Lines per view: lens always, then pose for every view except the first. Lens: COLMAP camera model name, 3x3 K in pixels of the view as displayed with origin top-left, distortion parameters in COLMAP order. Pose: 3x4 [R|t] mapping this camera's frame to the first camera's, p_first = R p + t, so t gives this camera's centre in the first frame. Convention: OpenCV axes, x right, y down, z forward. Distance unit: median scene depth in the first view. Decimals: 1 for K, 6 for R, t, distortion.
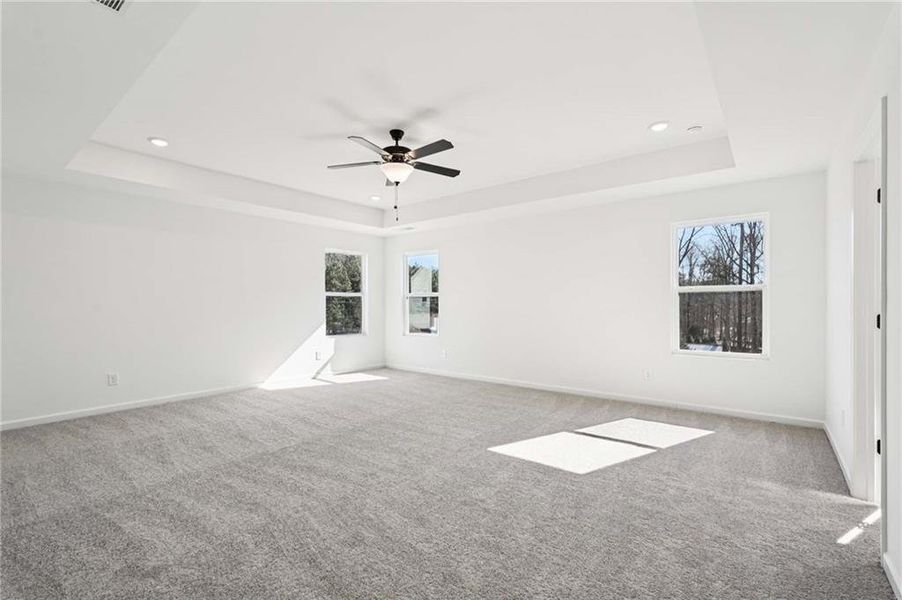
lens RADIAL K [[403.1, 0, 450.1], [0, 403.1, 300.0], [0, 0, 1]] dist [-0.001821, 0.002588]
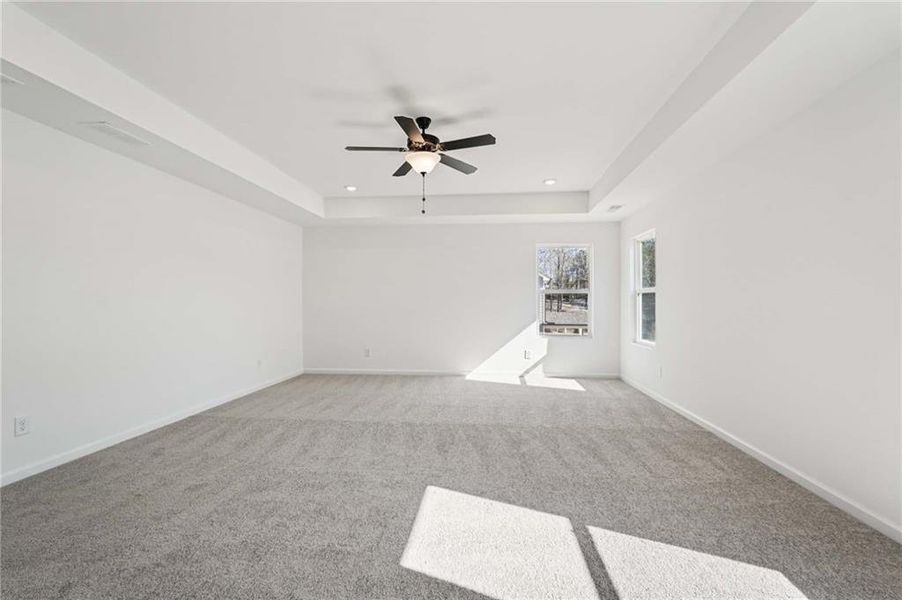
lens RADIAL K [[403.1, 0, 448.9], [0, 403.1, 300.8], [0, 0, 1]] dist [-0.001821, 0.002588]
pose [[0.550371, 0.001921, -0.834918, 0.440688], [0.004569, 0.999975, 0.005313, 0.001221], [0.834908, -0.006739, 0.550348, 0.339701]]
